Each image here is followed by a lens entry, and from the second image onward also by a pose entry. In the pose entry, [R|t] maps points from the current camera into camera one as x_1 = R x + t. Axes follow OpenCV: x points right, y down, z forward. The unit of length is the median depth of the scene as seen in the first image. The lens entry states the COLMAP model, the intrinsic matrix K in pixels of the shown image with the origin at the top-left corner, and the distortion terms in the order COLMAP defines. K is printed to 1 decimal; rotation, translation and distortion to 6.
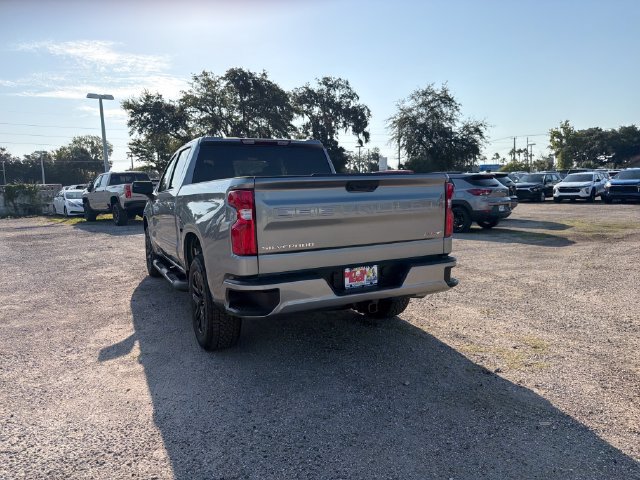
lens RADIAL K [[450.4, 0, 311.5], [0, 450.4, 250.2], [0, 0, 1]] dist [0.070516, -0.098304]
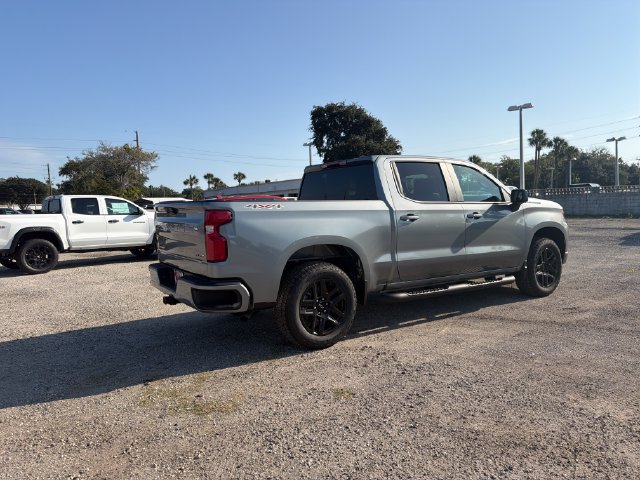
lens RADIAL K [[450.4, 0, 318.1], [0, 450.4, 243.2], [0, 0, 1]] dist [0.070516, -0.098304]
pose [[0.134132, 0.109121, -0.984937, 0.136095], [-0.110967, 0.989321, 0.094495, -0.020003], [0.984731, 0.096621, 0.144808, 0.109201]]
